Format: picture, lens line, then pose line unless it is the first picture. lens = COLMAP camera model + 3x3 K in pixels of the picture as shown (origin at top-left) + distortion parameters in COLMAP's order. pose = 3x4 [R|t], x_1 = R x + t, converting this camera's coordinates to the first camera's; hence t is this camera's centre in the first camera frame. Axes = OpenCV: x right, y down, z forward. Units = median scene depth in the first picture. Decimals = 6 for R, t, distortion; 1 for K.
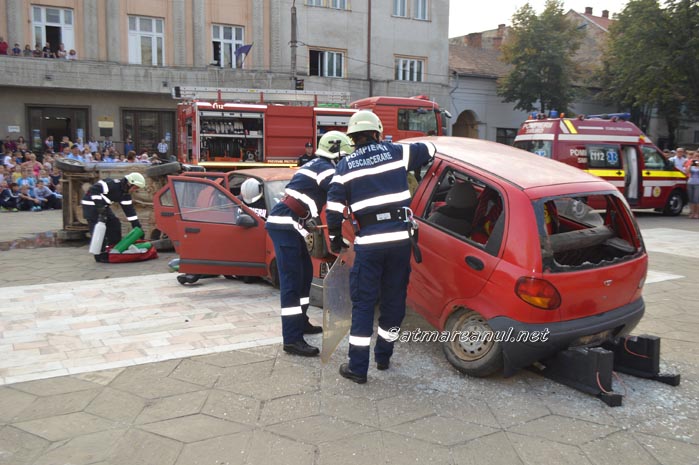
lens RADIAL K [[652.4, 0, 334.7], [0, 652.4, 230.8], [0, 0, 1]] dist [-0.030602, 0.001310]
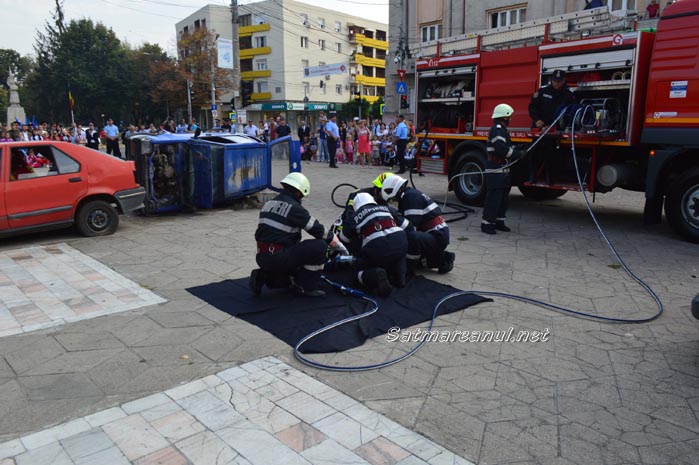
lens RADIAL K [[550.7, 0, 349.5], [0, 550.7, 232.5], [0, 0, 1]] dist [-0.014177, 0.003159]
pose [[0.205993, 0.191015, -0.959729, 0.457672], [-0.081644, 0.980698, 0.177665, -0.091857], [0.975142, 0.041758, 0.217612, 0.707761]]
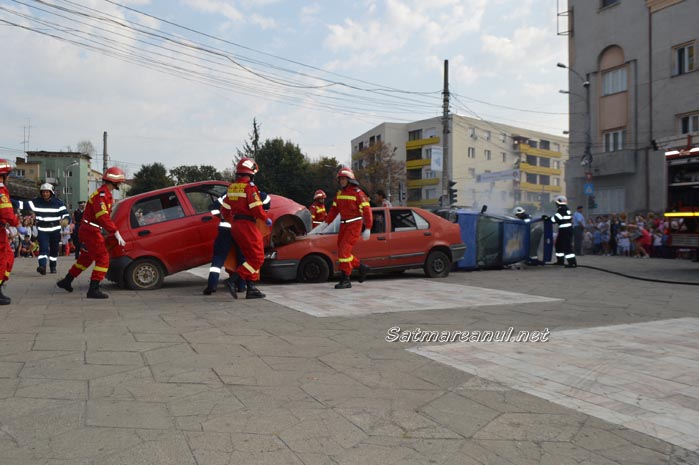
lens RADIAL K [[554.6, 0, 341.1], [0, 554.6, 238.1], [0, 0, 1]] dist [-0.031557, 0.010333]
pose [[-0.057831, 0.009564, -0.998281, 0.595556], [-0.092404, 0.995610, 0.014891, -0.032318], [0.994041, 0.093107, -0.056694, 0.525282]]
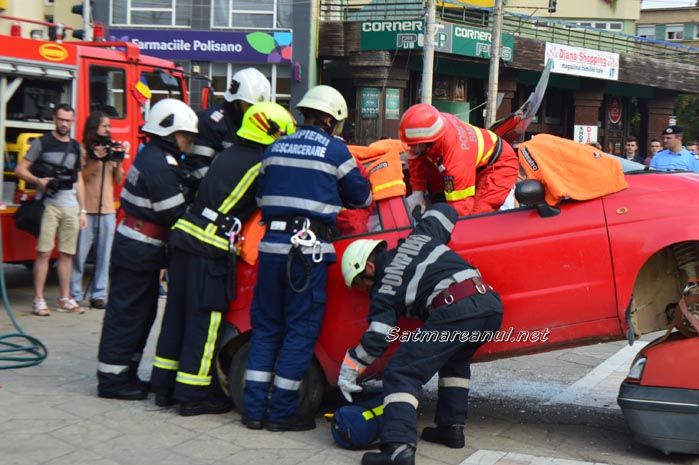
lens RADIAL K [[1417.7, 0, 349.5], [0, 1417.7, 232.5], [0, 0, 1]] dist [-0.006689, 0.065642]
pose [[-0.767635, 0.013713, -0.640741, 0.406287], [-0.091637, 0.987150, 0.130911, -0.091760], [0.634302, 0.159207, -0.756514, 0.698174]]
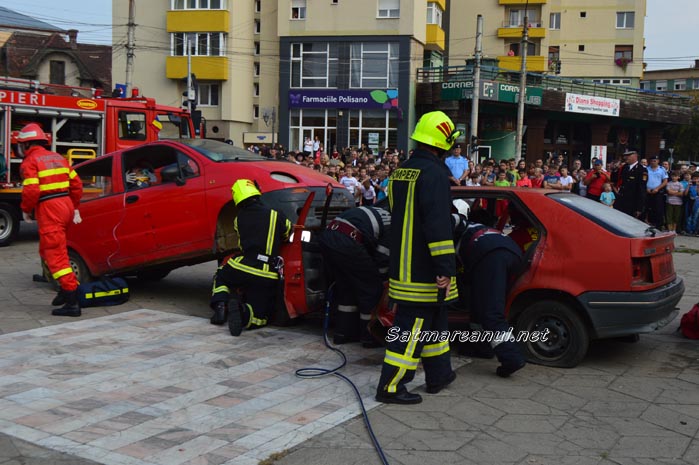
lens RADIAL K [[887.3, 0, 349.5], [0, 887.3, 232.5], [0, 0, 1]] dist [-0.014354, 0.019956]
pose [[-0.870790, 0.019233, -0.491279, 0.245017], [-0.070519, 0.984017, 0.163519, -0.109629], [0.486571, 0.177035, -0.855516, 0.900103]]
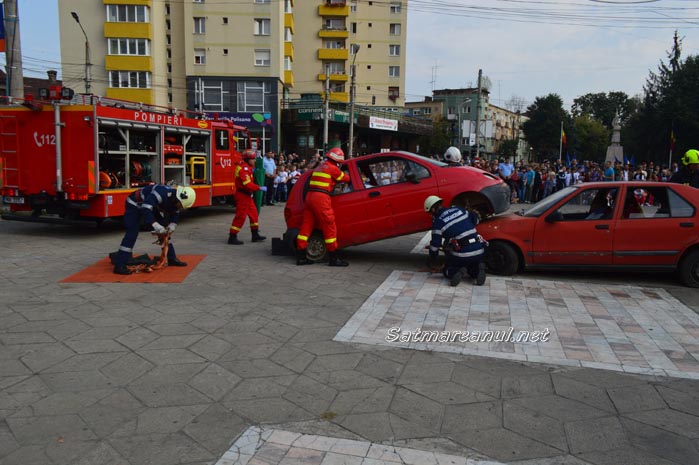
lens RADIAL K [[560.2, 0, 346.7], [0, 560.2, 231.4], [0, 0, 1]] dist [-0.010307, 0.011423]
pose [[-0.694069, 0.081942, -0.715230, 0.461375], [-0.080677, 0.978389, 0.190382, -0.091719], [0.715374, 0.189841, -0.672459, 0.688014]]
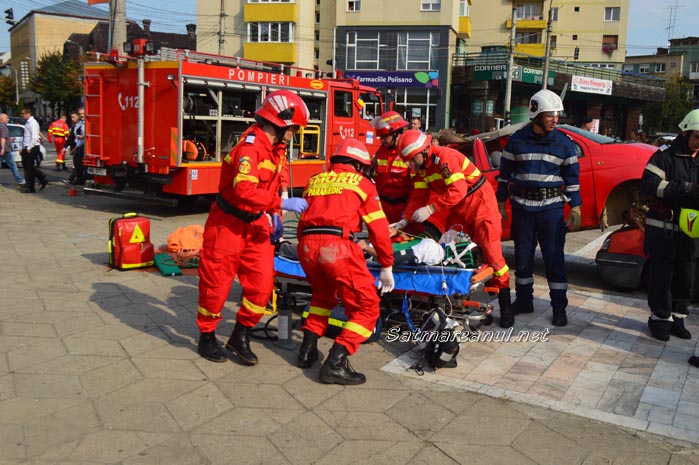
lens RADIAL K [[712.7, 0, 345.1], [0, 712.7, 232.9], [0, 0, 1]] dist [-0.019714, -0.000665]
pose [[-0.864425, 0.049271, -0.500342, 0.410136], [-0.074941, 0.971441, 0.225135, -0.093049], [0.497146, 0.232108, -0.836045, 0.709442]]
